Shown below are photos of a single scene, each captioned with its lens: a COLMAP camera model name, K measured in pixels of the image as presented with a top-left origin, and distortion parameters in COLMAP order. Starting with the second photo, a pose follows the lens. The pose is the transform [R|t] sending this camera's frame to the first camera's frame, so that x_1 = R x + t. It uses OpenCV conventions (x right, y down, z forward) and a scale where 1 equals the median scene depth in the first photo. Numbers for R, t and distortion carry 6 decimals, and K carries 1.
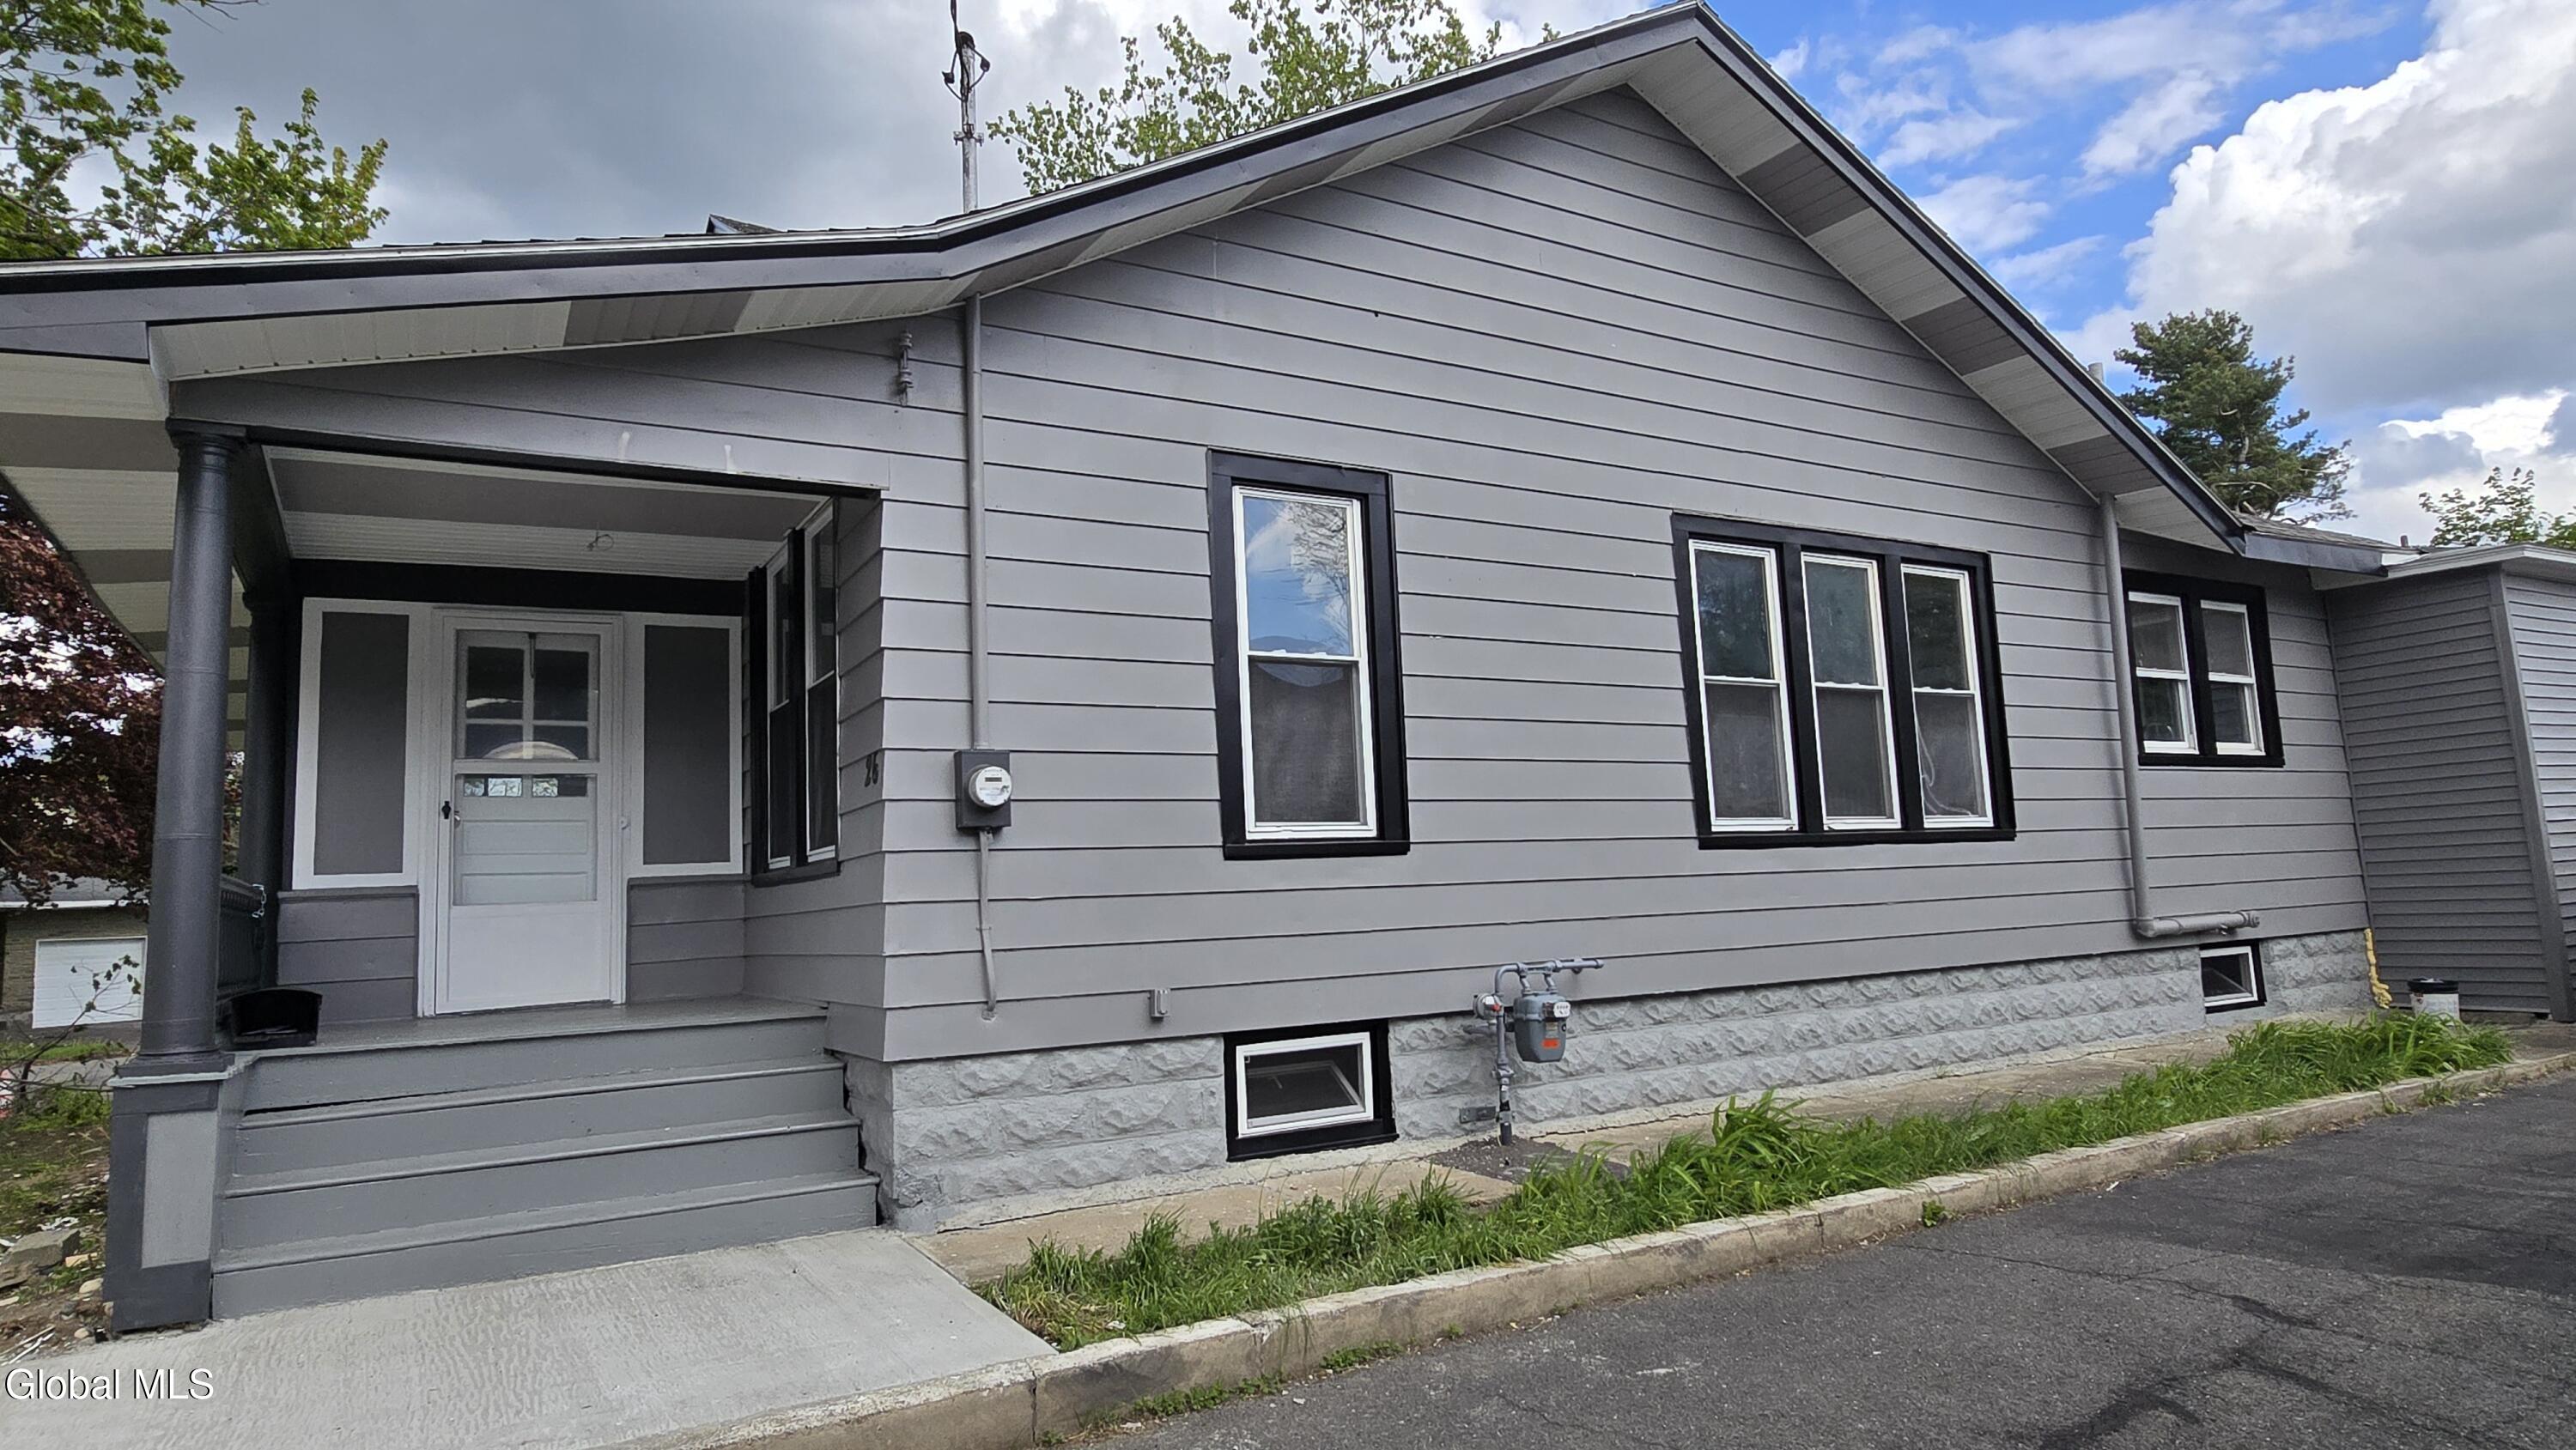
lens RADIAL K [[1478.0, 0, 1283.6], [0, 1478.0, 737.0], [0, 0, 1]] dist [-0.001795, -0.003307]
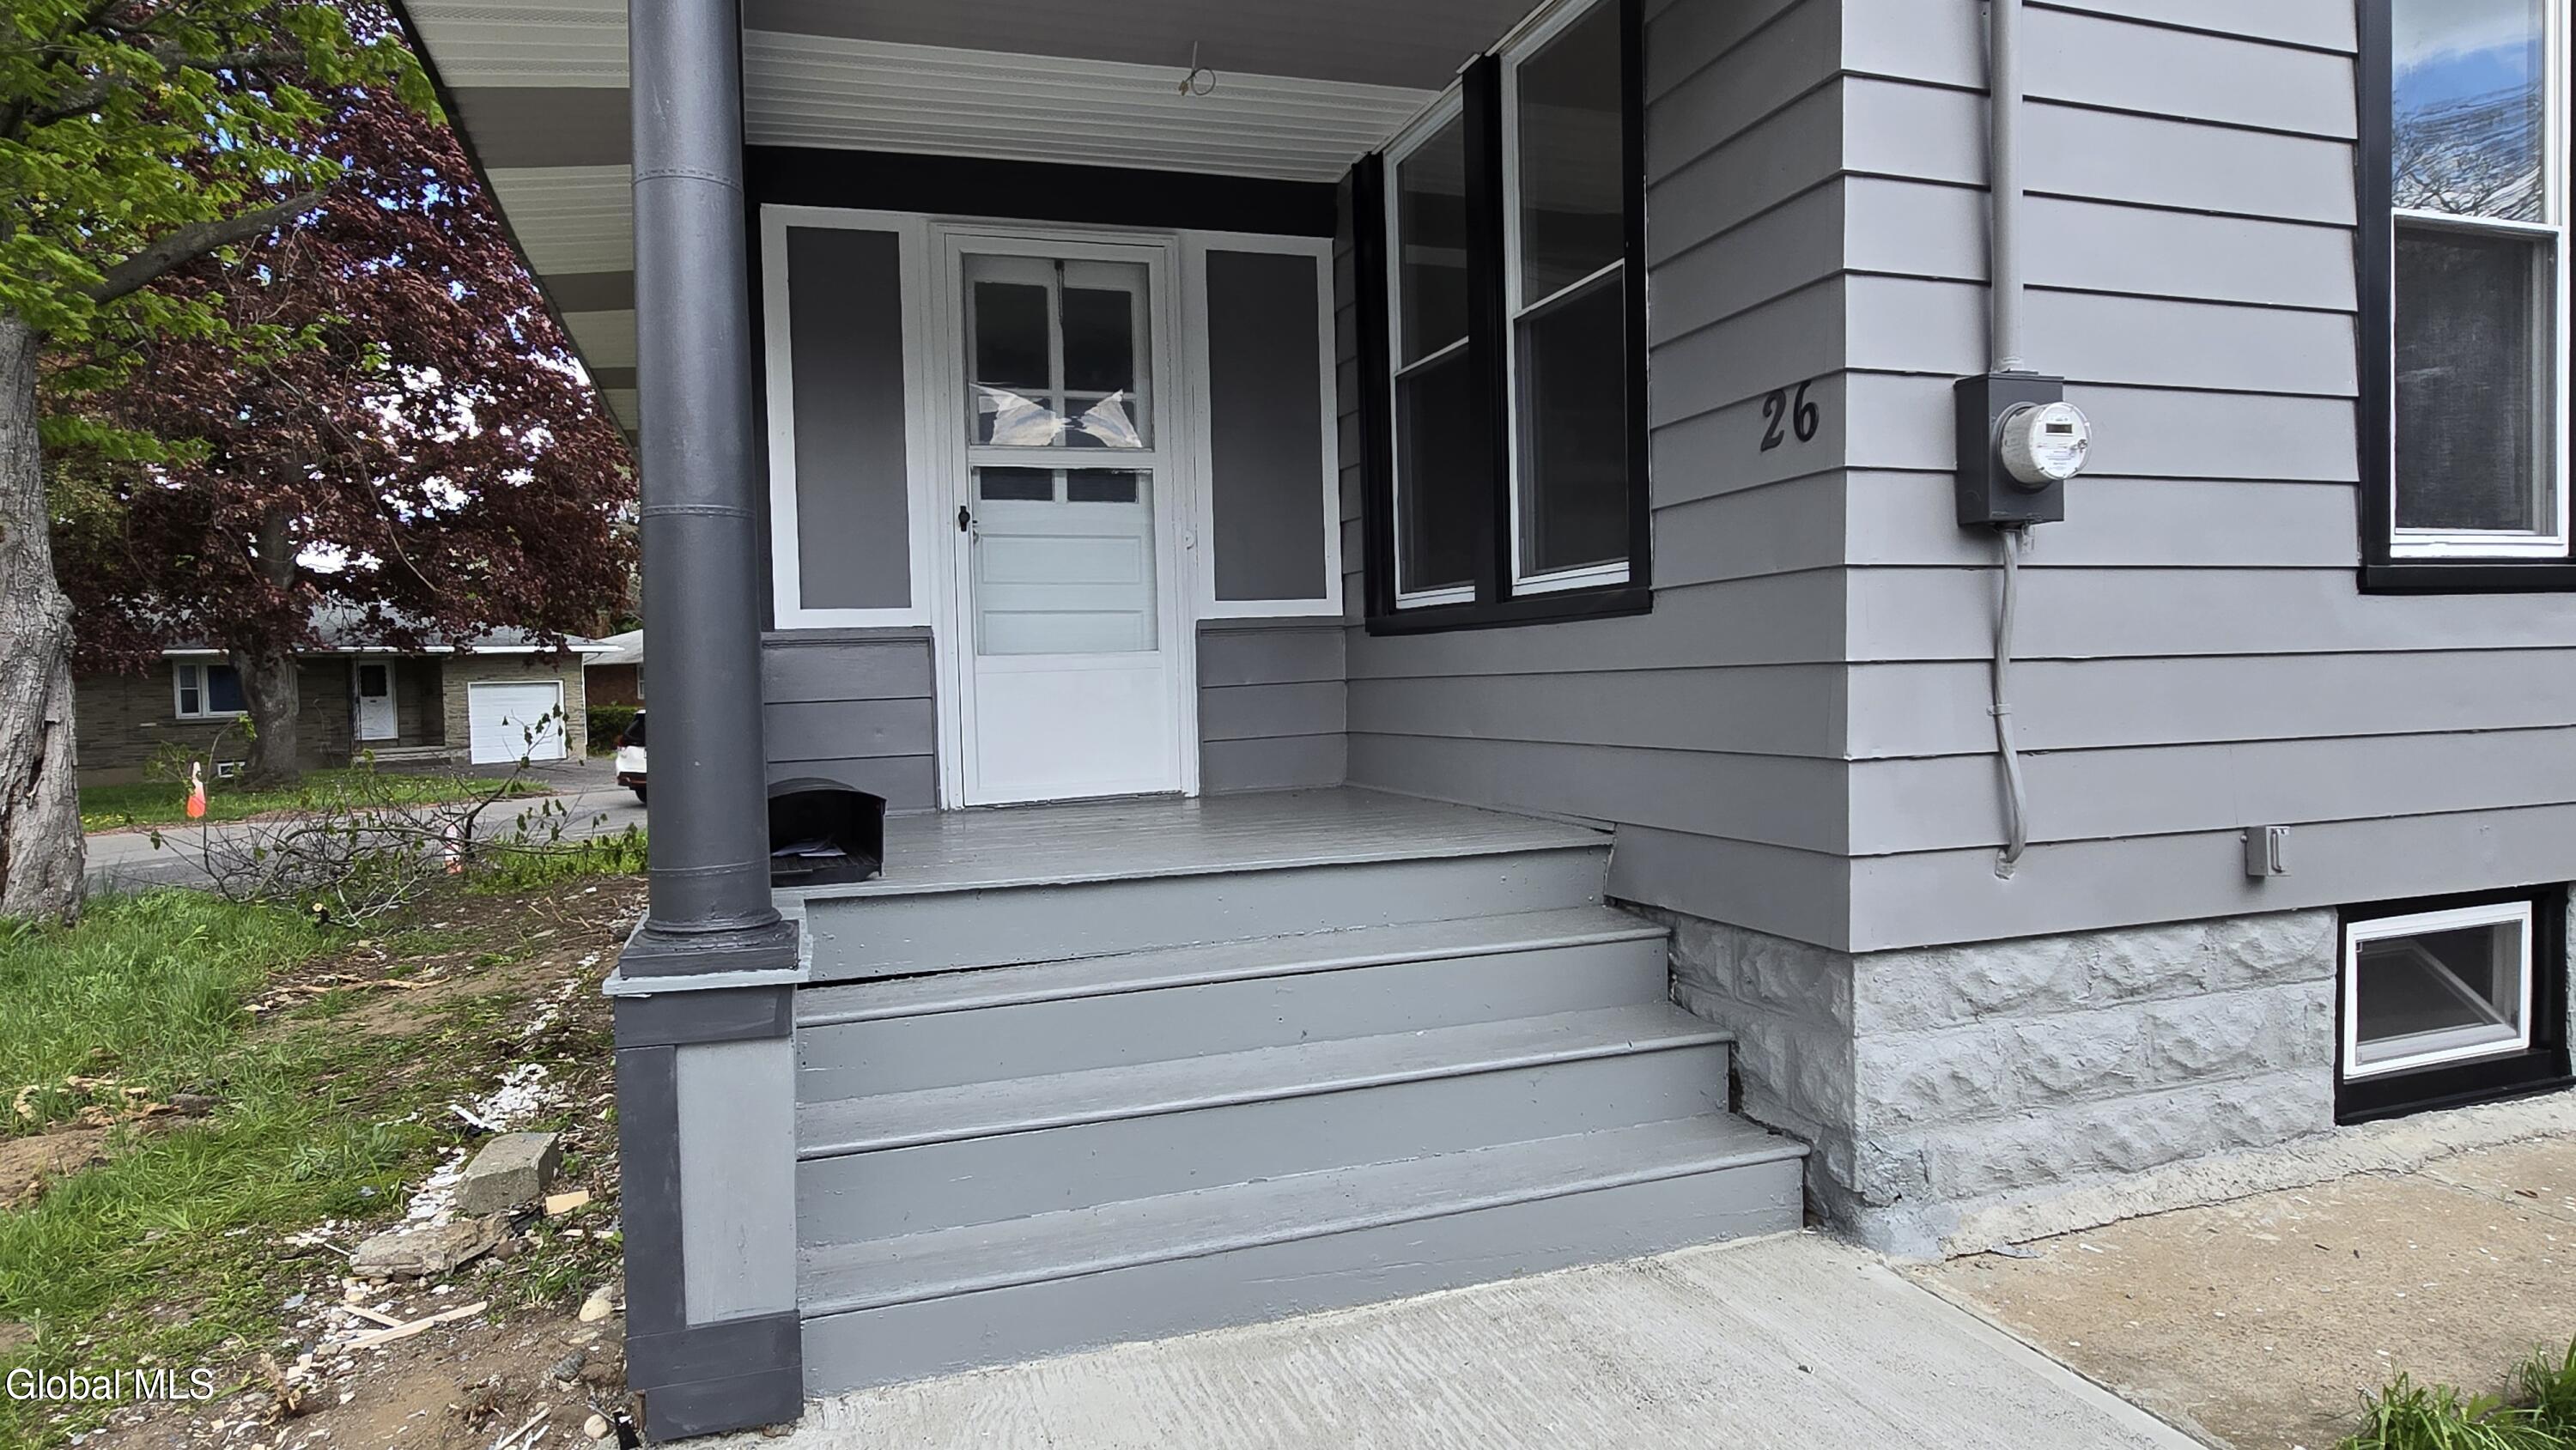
lens RADIAL K [[1478.0, 0, 1283.6], [0, 1478.0, 737.0], [0, 0, 1]] dist [-0.001795, -0.003307]
pose [[0.981082, 0.025992, -0.191841, -0.323913], [0.004915, 0.987282, 0.158903, 0.047153], [0.193531, -0.156840, 0.968477, 0.387819]]
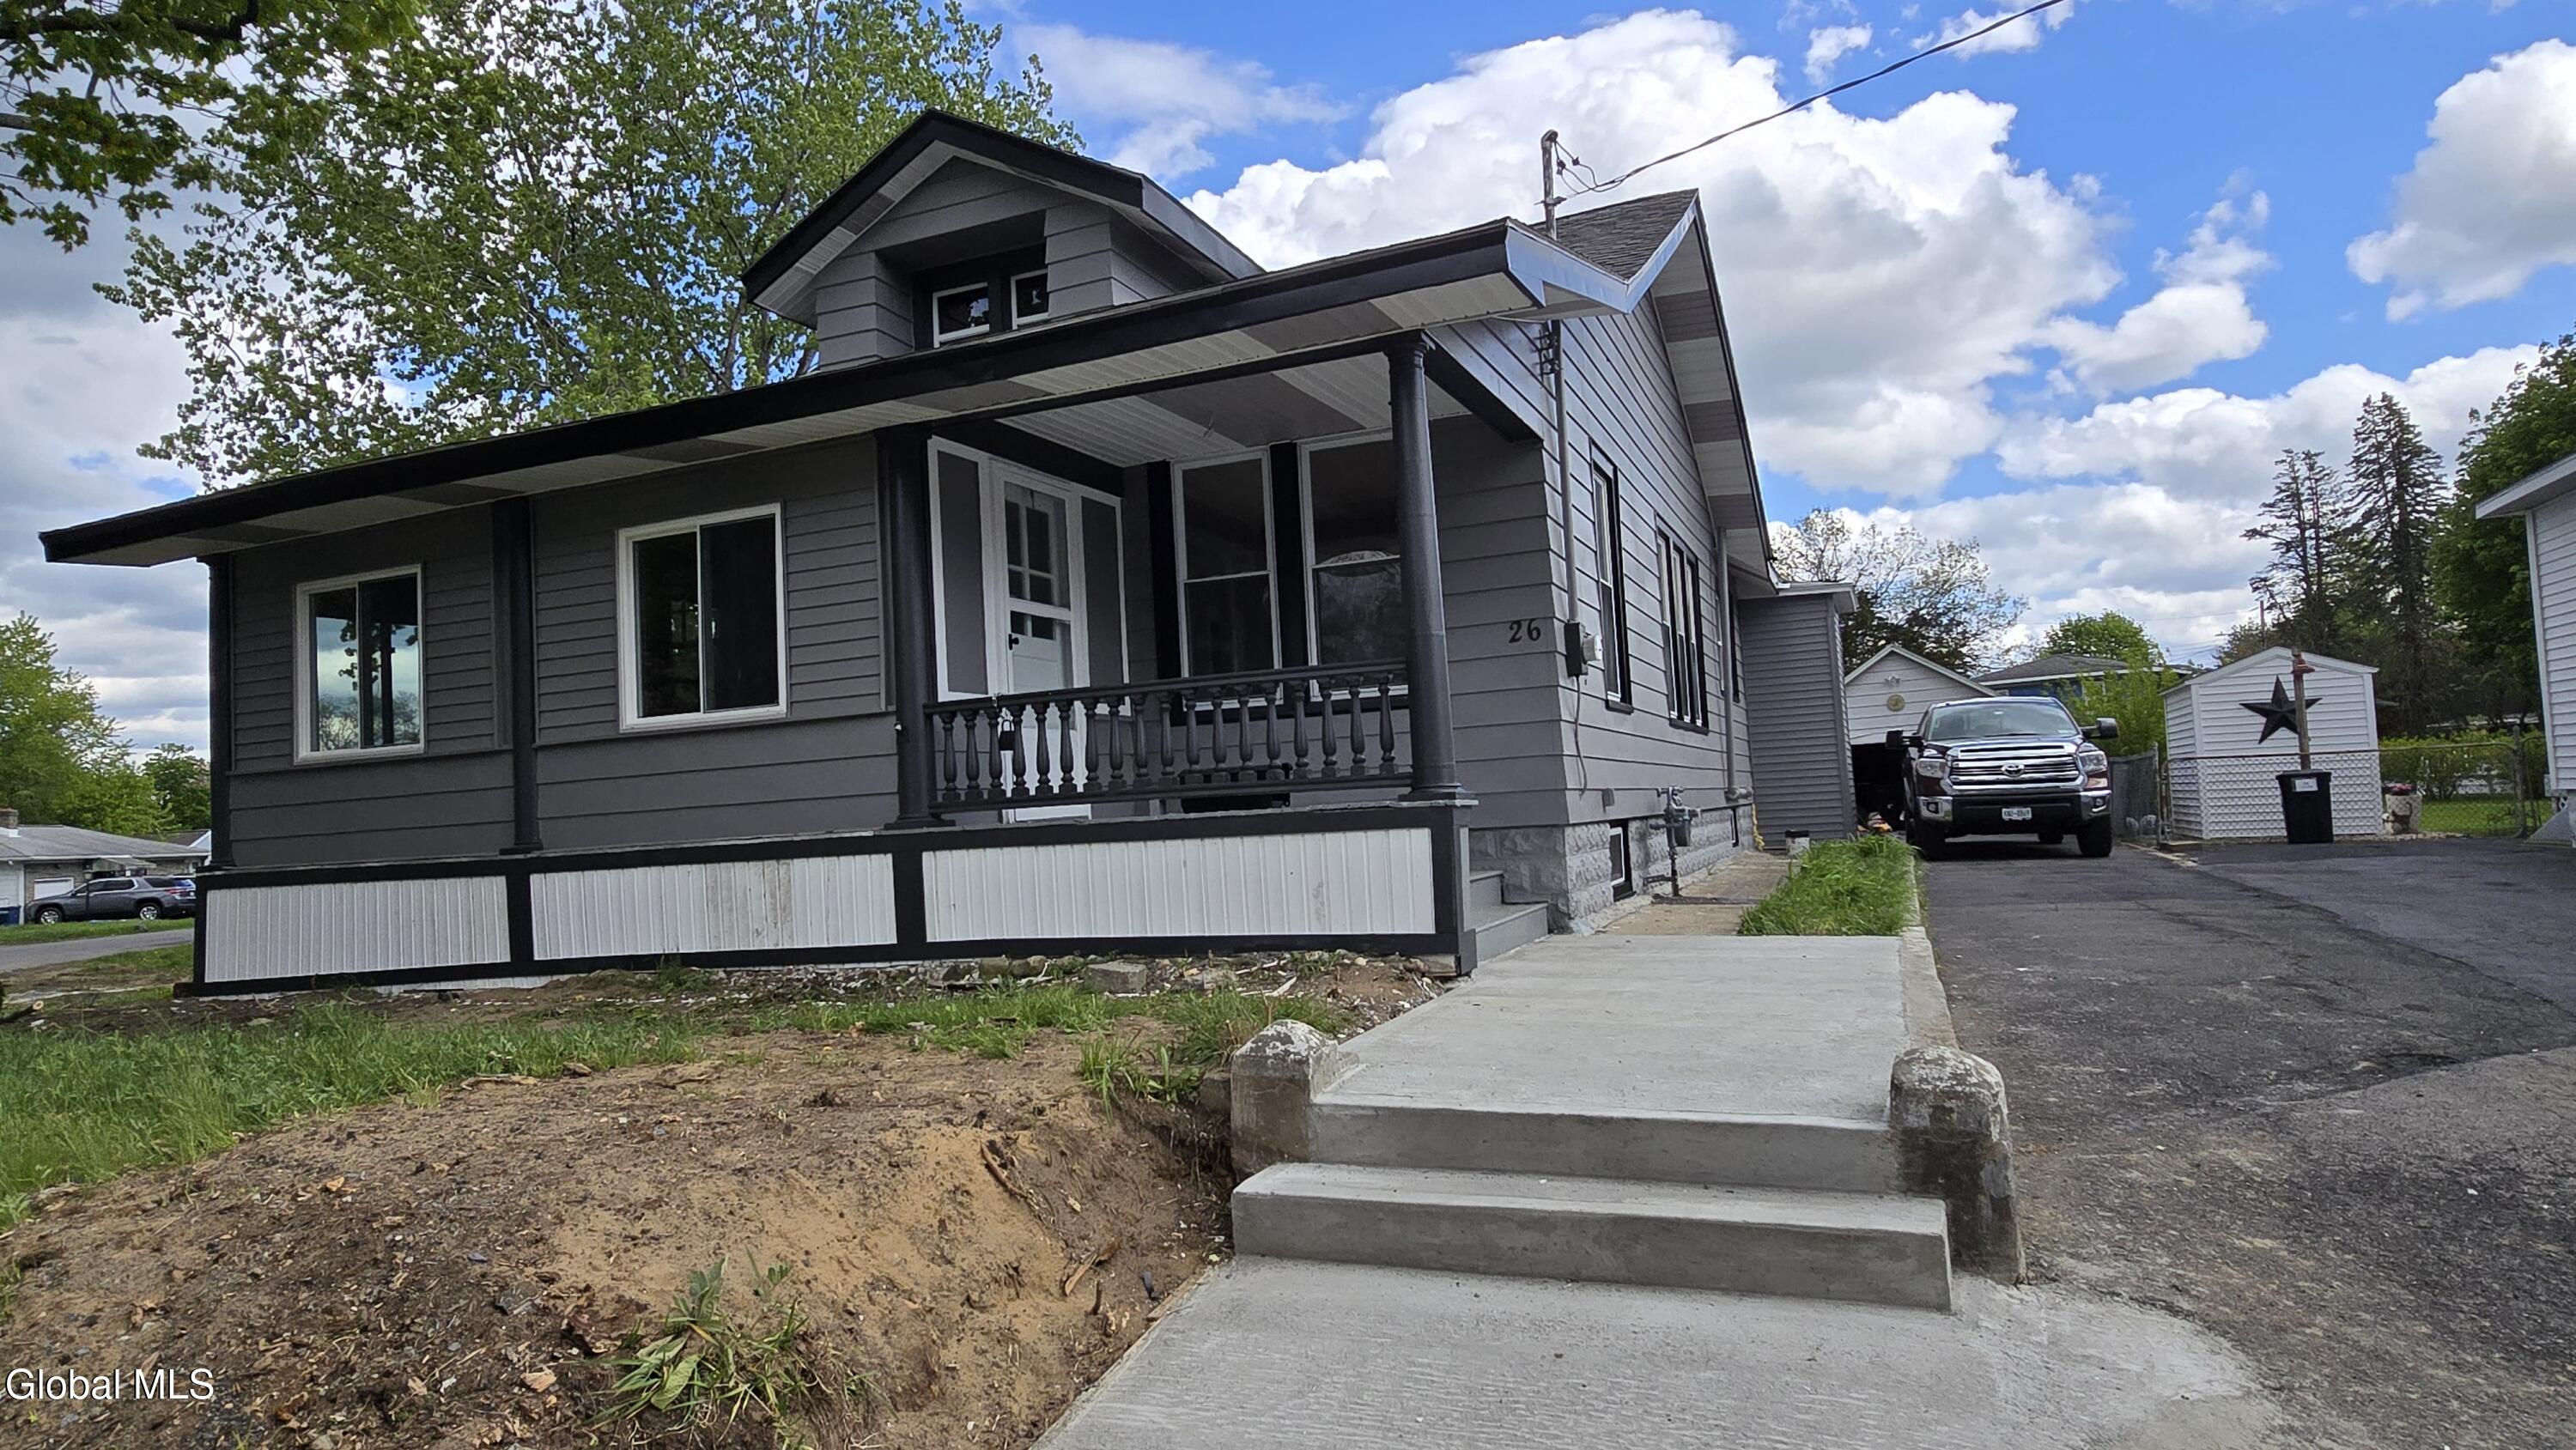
lens RADIAL K [[1478.0, 0, 1283.6], [0, 1478.0, 737.0], [0, 0, 1]] dist [-0.001795, -0.003307]
pose [[0.798961, 0.034590, 0.600387, -1.230698], [-0.051896, 0.998586, 0.011529, 0.112396], [-0.599140, -0.040369, 0.799626, -0.027039]]
